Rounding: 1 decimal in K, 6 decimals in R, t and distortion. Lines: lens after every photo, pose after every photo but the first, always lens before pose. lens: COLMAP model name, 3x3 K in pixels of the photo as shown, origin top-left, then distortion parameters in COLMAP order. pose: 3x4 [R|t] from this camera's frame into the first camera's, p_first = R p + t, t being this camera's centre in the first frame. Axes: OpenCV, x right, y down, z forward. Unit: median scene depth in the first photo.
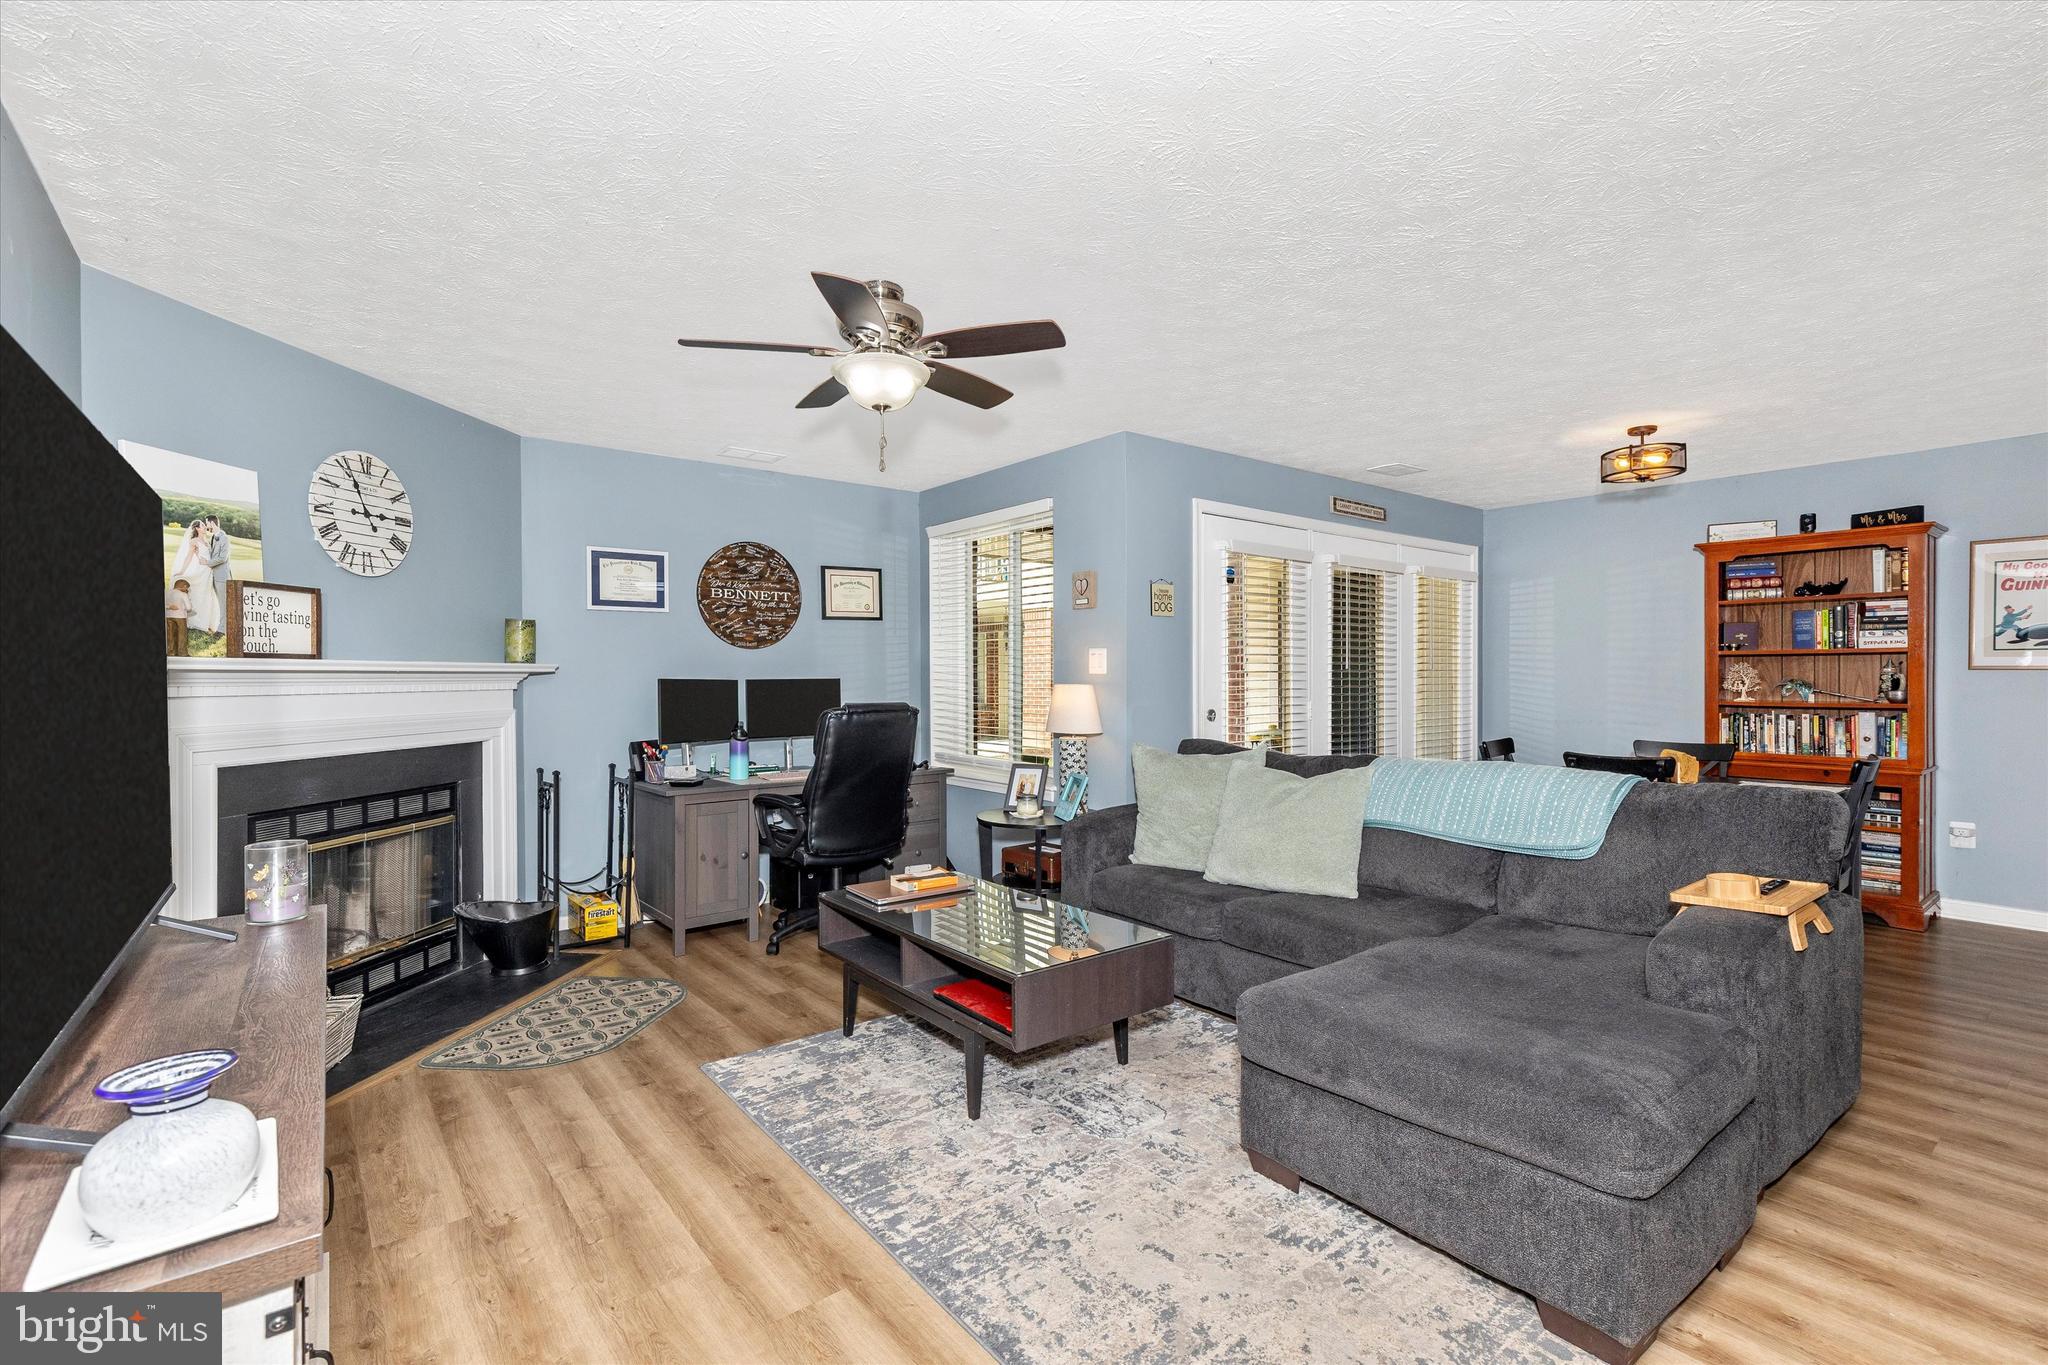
lens RADIAL K [[950.2, 0, 1023.8], [0, 950.2, 671.4], [0, 0, 1]] dist [-0.002196, -0.001667]
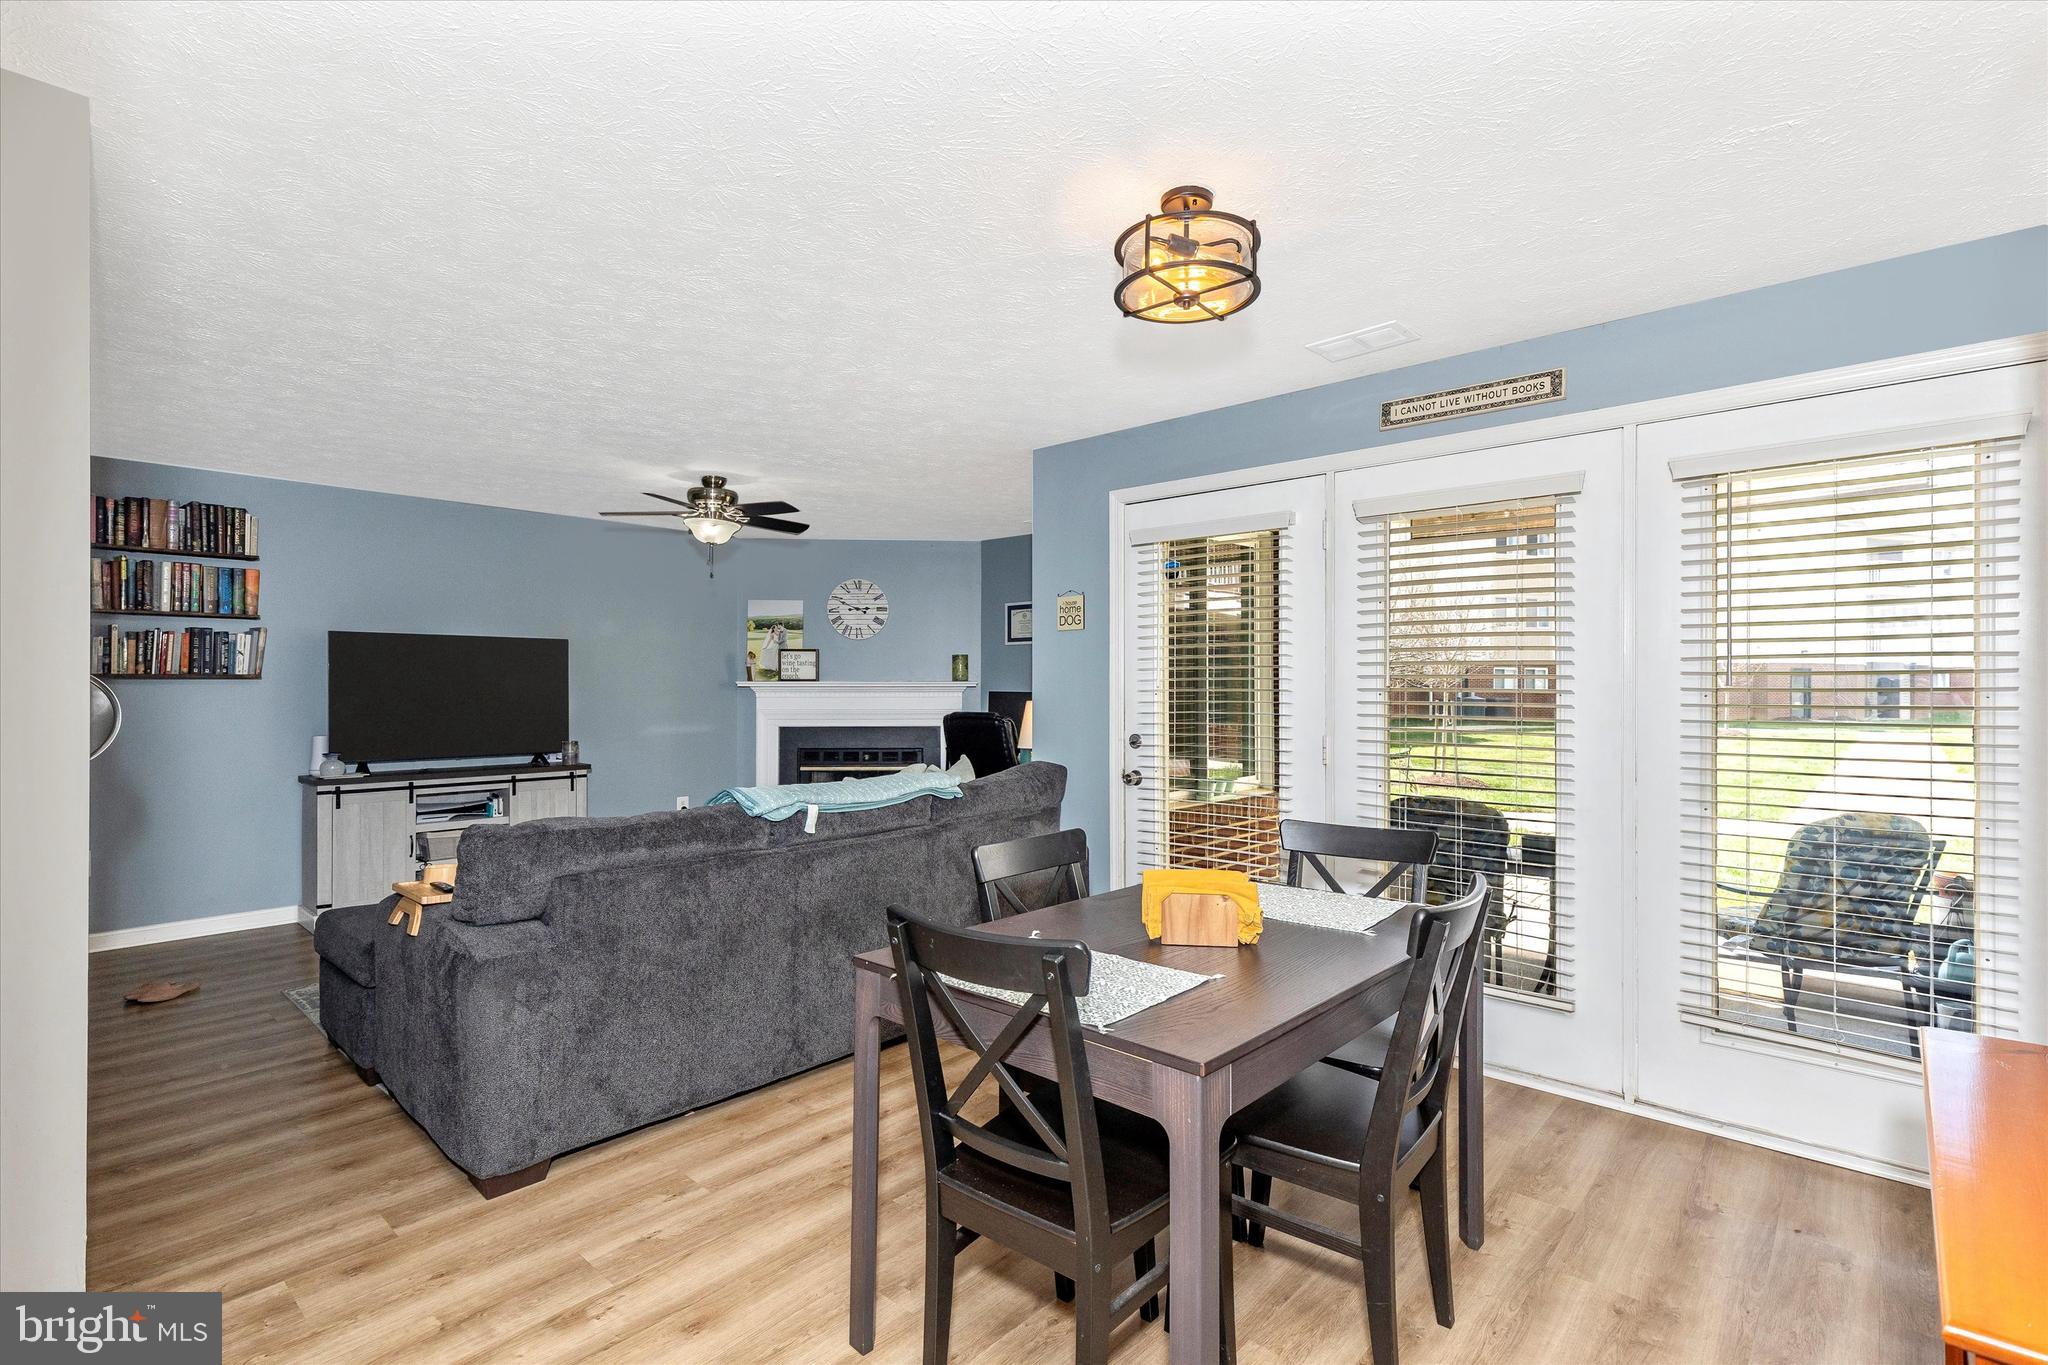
lens RADIAL K [[950.2, 0, 1015.2], [0, 950.2, 680.1], [0, 0, 1]] dist [-0.002196, -0.001667]
pose [[0.148618, -0.002436, -0.988892, 1.301187], [0.003089, 0.999993, -0.001999, -0.008778], [0.988890, -0.002758, 0.148625, 0.984864]]
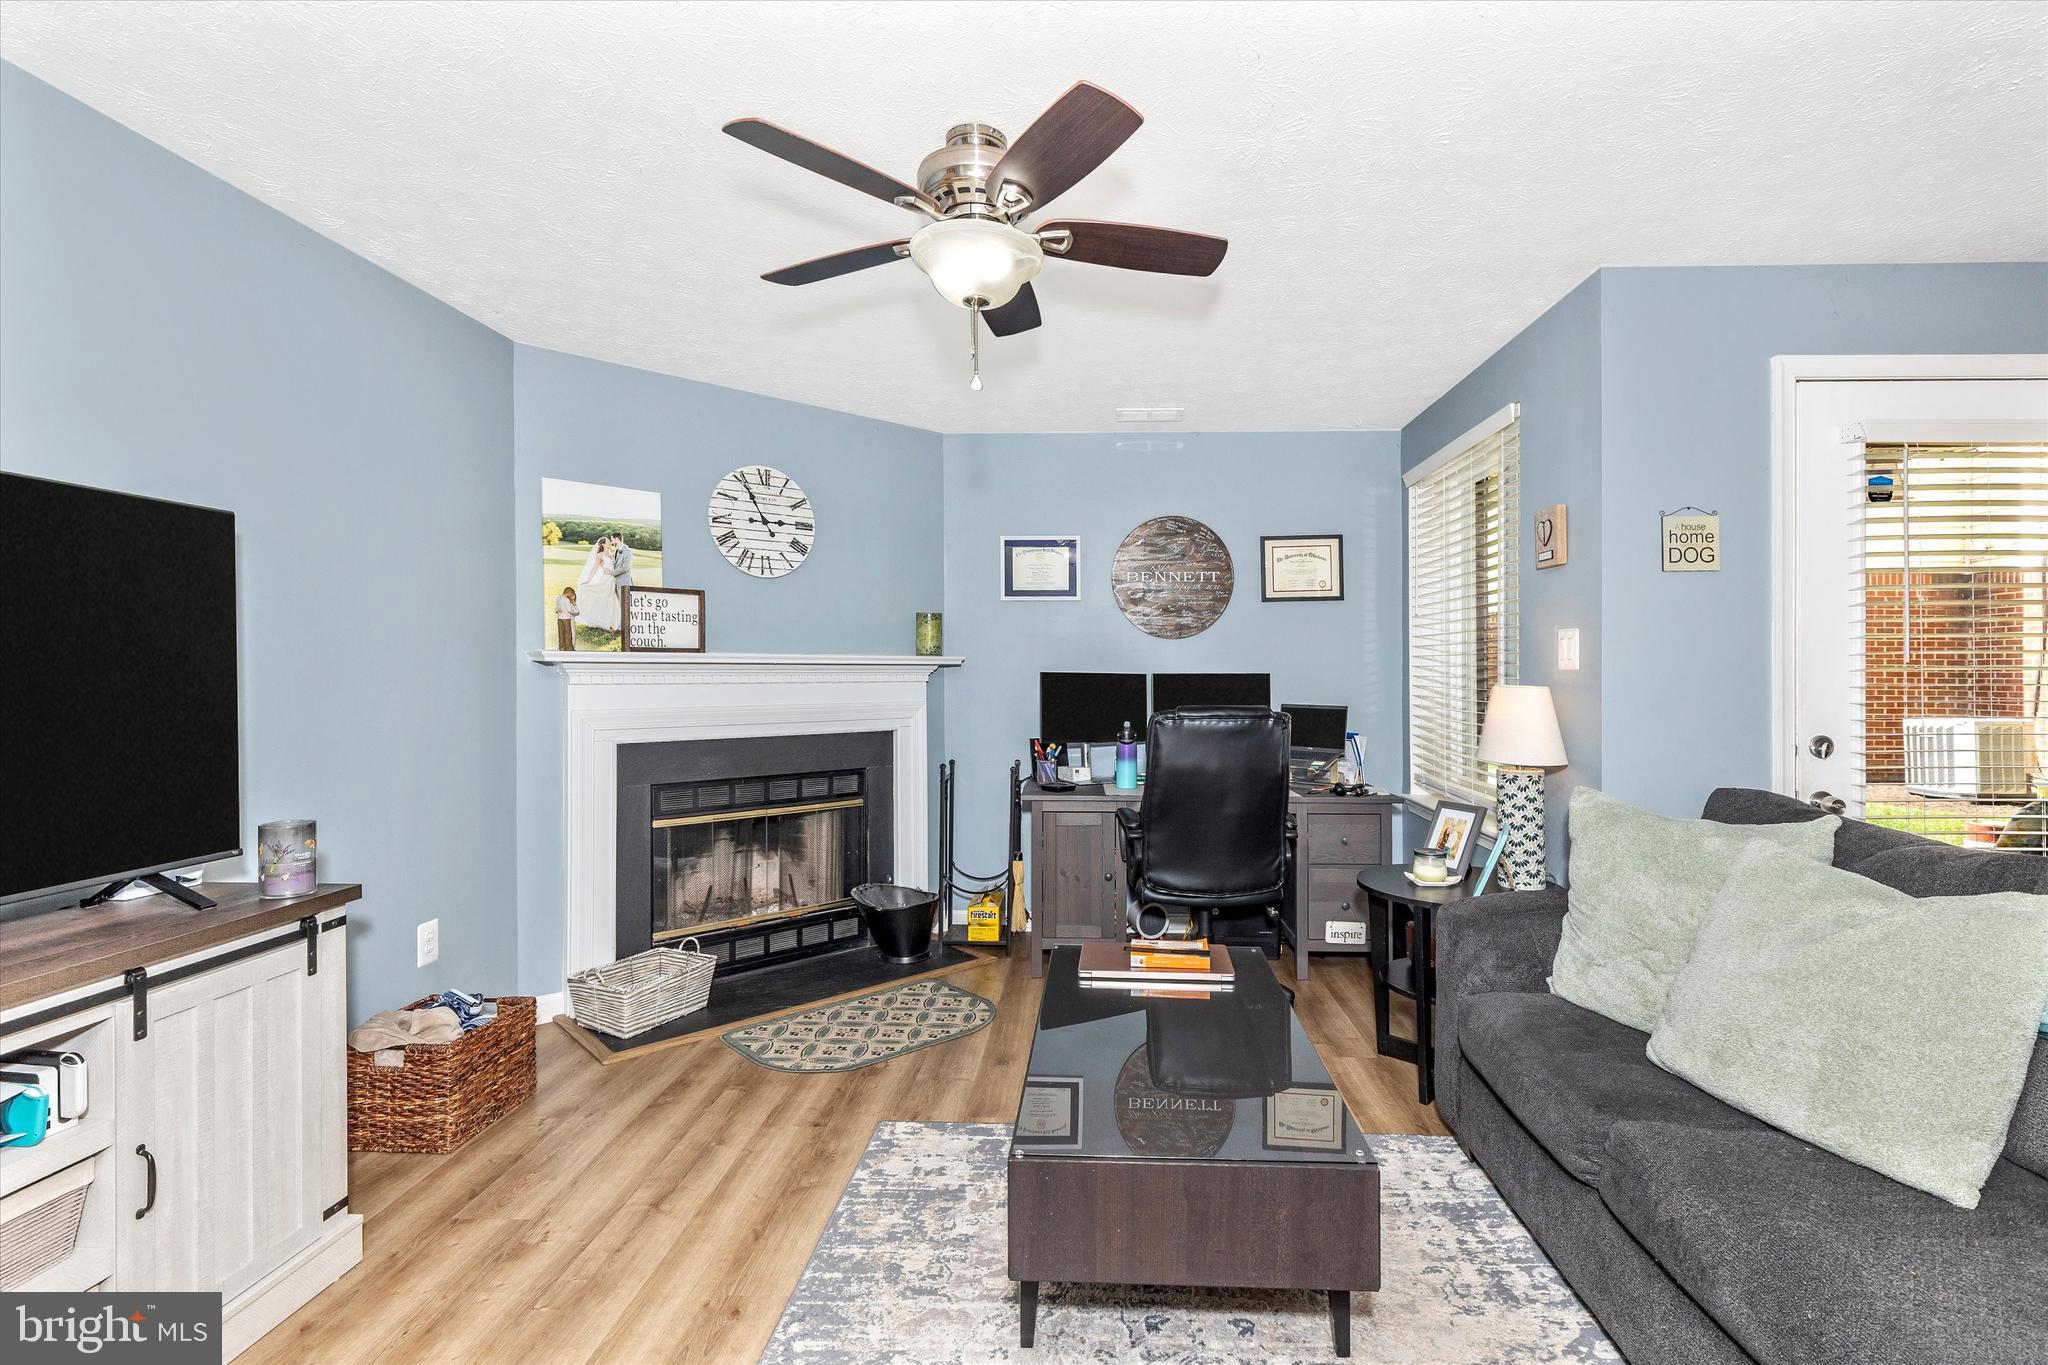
lens RADIAL K [[950.2, 0, 1056.5], [0, 950.2, 666.3], [0, 0, 1]] dist [-0.002196, -0.001667]
pose [[0.754629, 0.003644, -0.656141, 0.279033], [-0.002406, 0.999993, 0.002787, -0.000705], [0.656147, -0.000525, 0.754633, 0.368925]]
